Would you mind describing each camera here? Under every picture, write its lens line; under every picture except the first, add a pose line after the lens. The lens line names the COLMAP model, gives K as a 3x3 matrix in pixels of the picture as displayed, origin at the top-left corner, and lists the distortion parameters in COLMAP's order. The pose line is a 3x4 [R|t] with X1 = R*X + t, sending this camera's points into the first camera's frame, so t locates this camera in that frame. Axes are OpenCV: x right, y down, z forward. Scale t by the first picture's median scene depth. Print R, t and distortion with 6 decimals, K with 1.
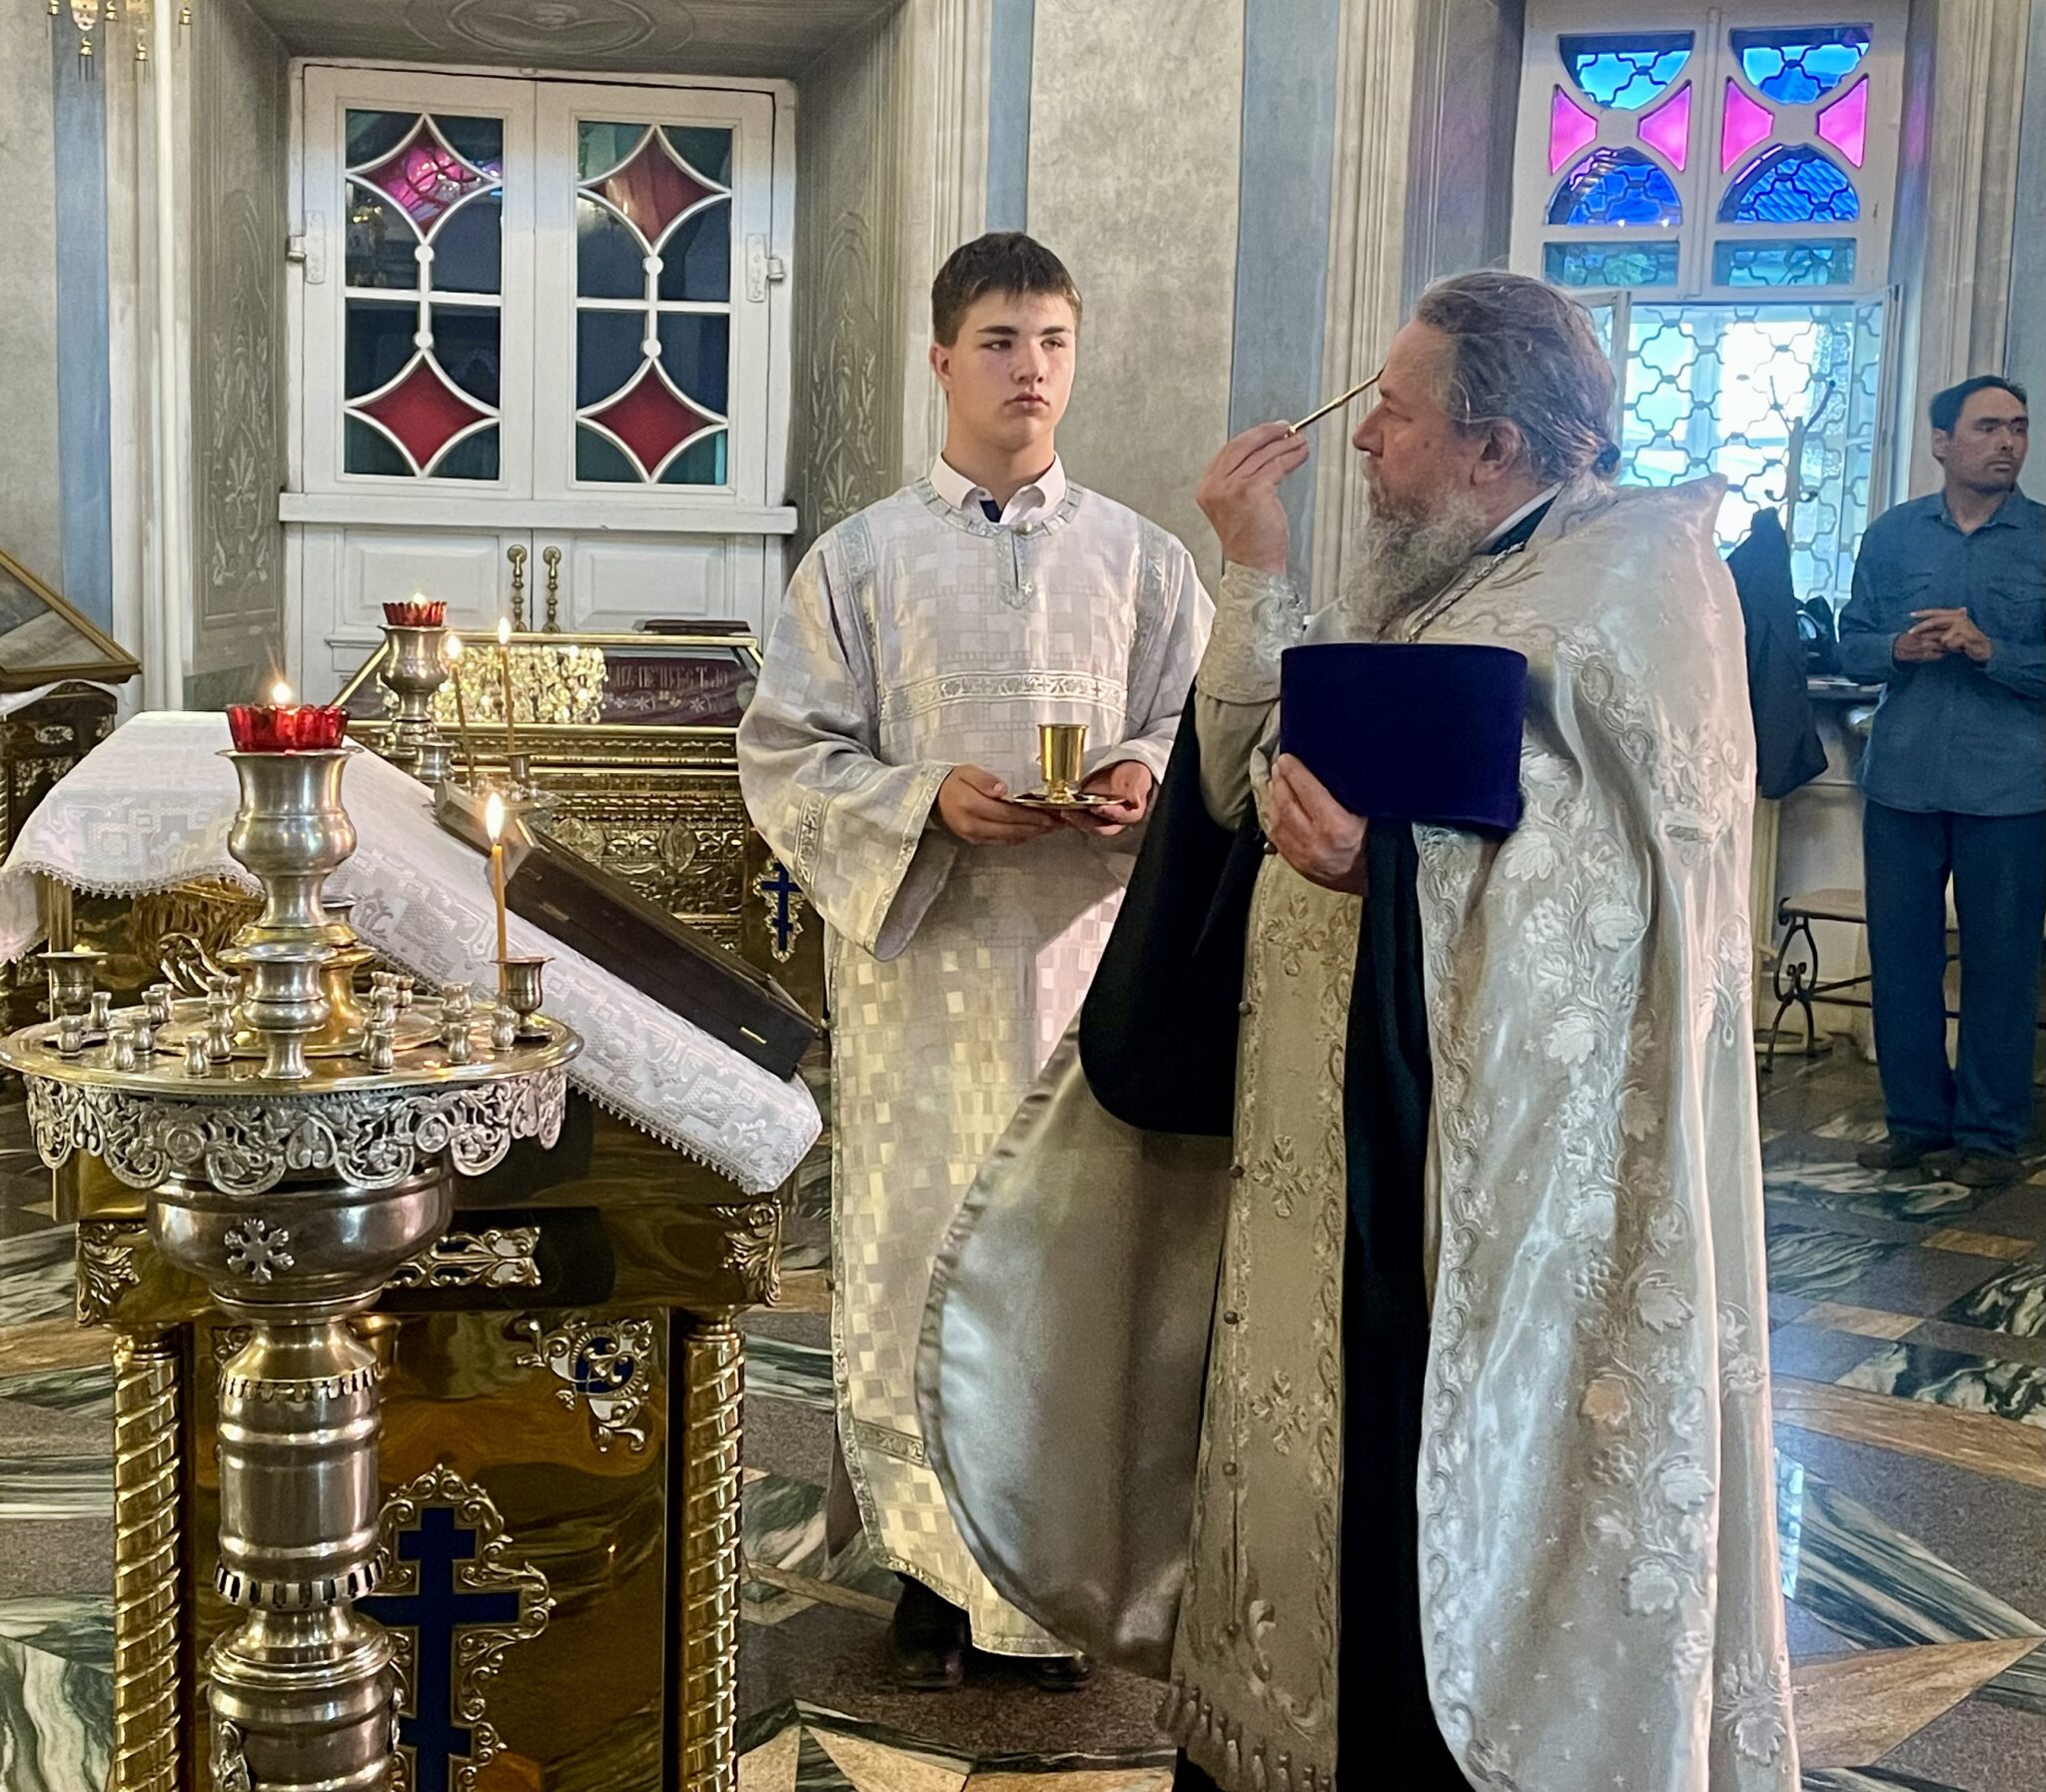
lens RADIAL K [[3014.6, 0, 822.1], [0, 3014.6, 903.9], [0, 0, 1]] dist [0.192629, -0.610530]
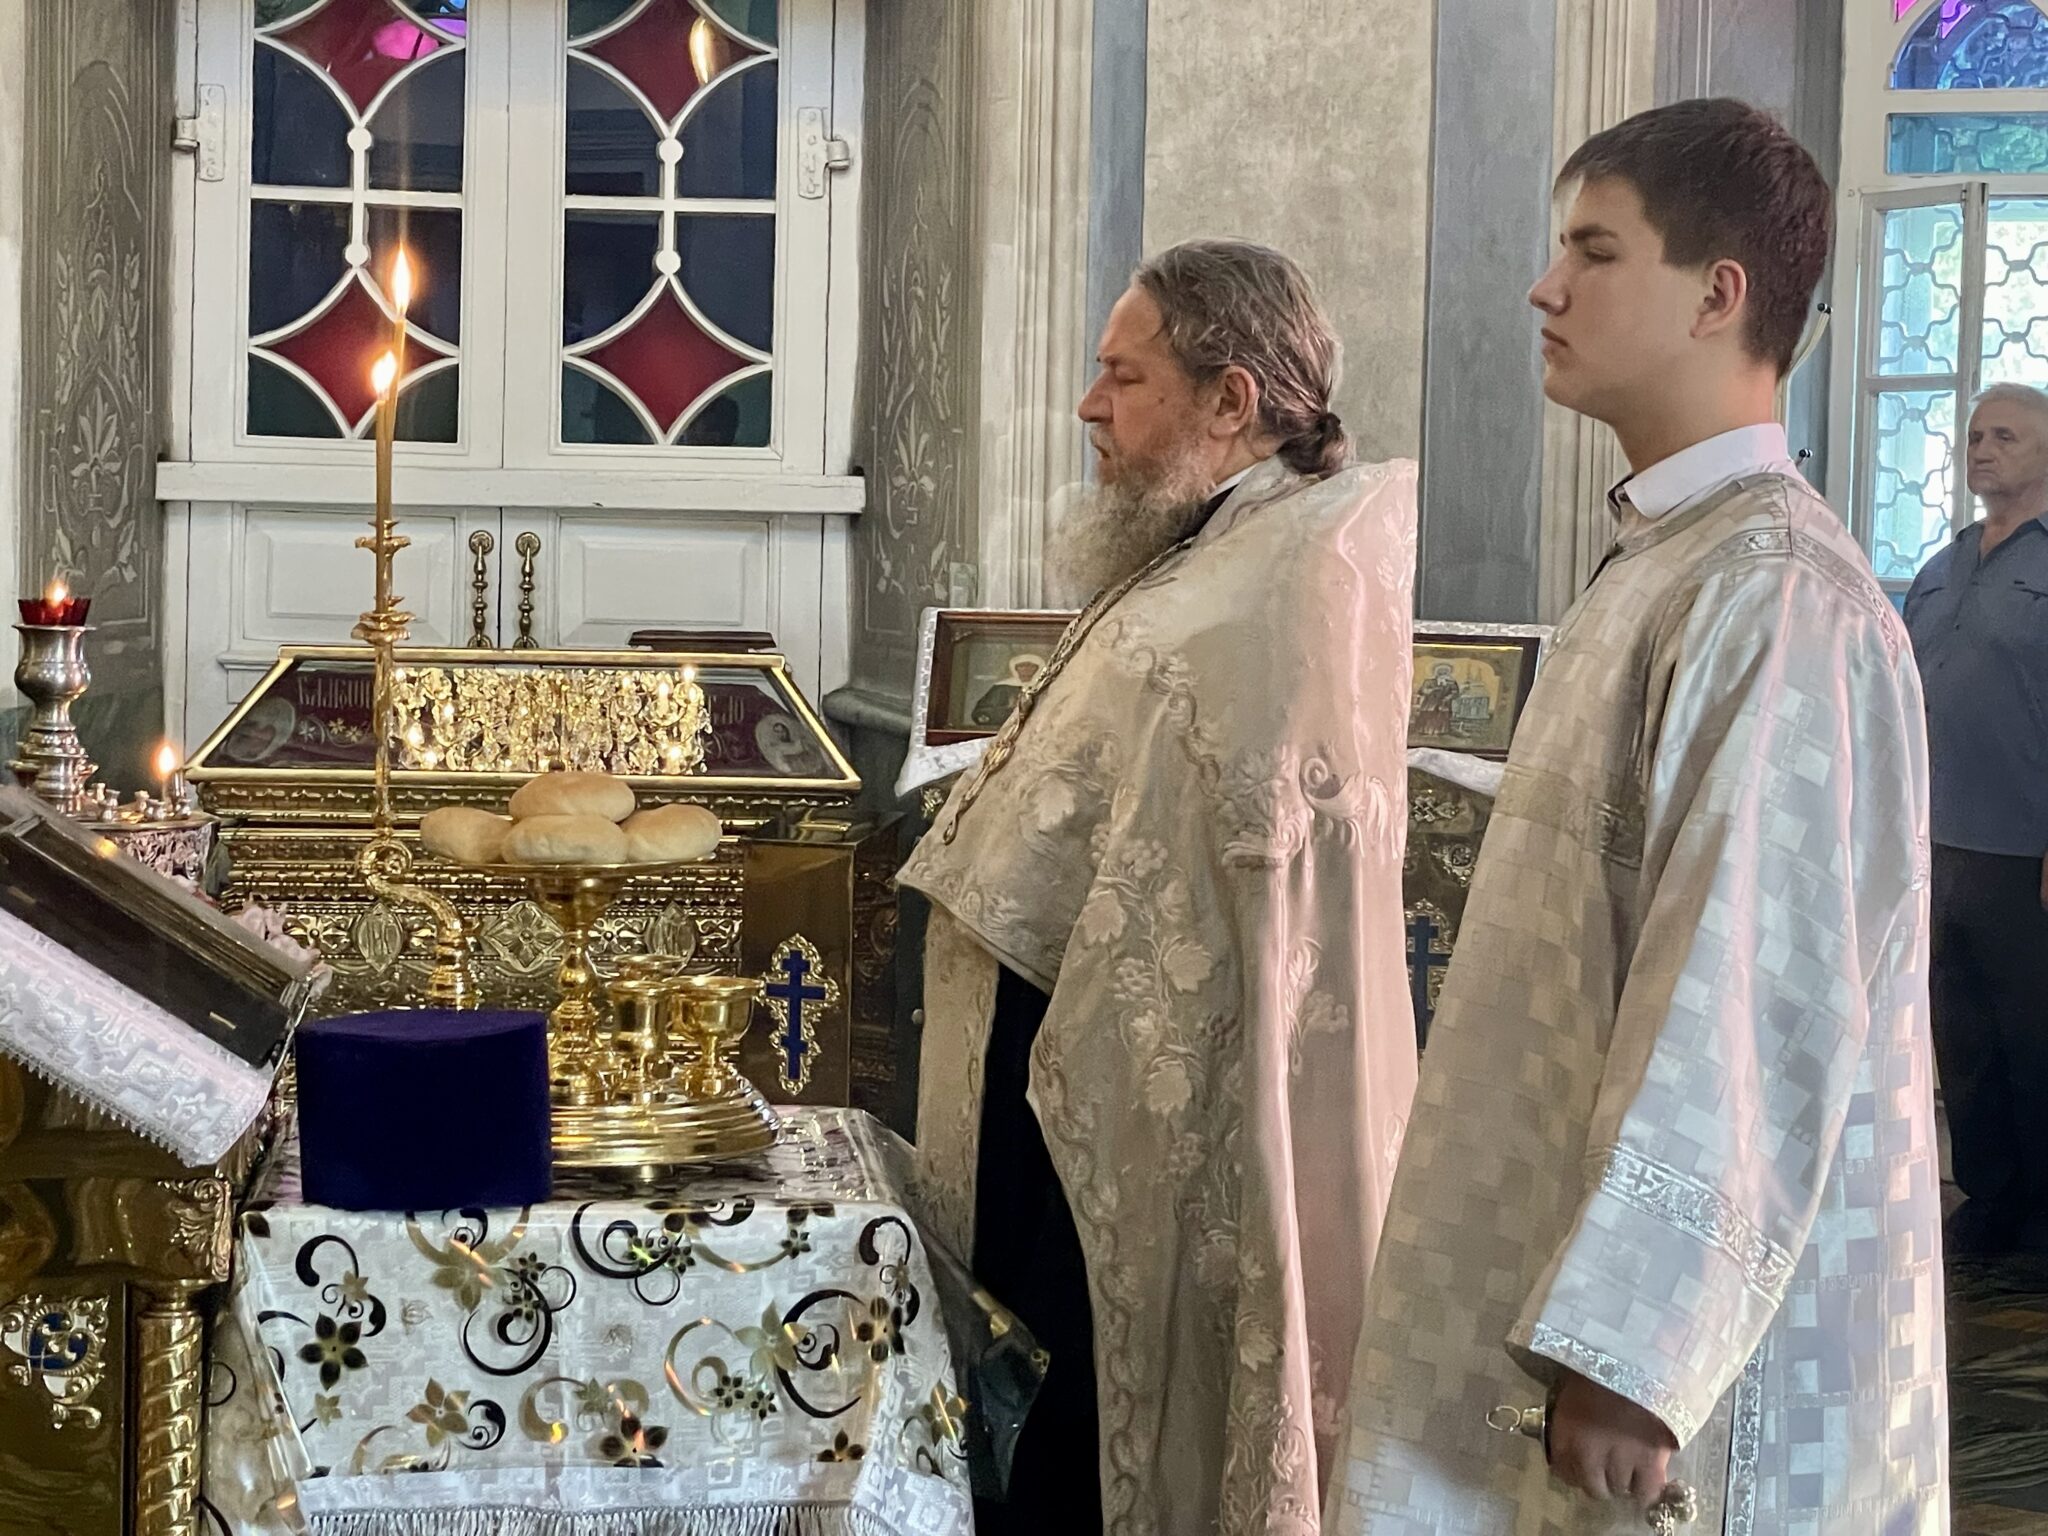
lens RADIAL K [[5293.7, 0, 1024.0], [0, 5293.7, 768.0], [0, 0, 1]] dist [0.087154, 0.692813]
pose [[0.996959, 0.000737, -0.077924, 0.130135], [-0.006324, 0.997422, -0.071479, 0.028837], [0.077670, 0.071755, 0.994394, -0.253815]]
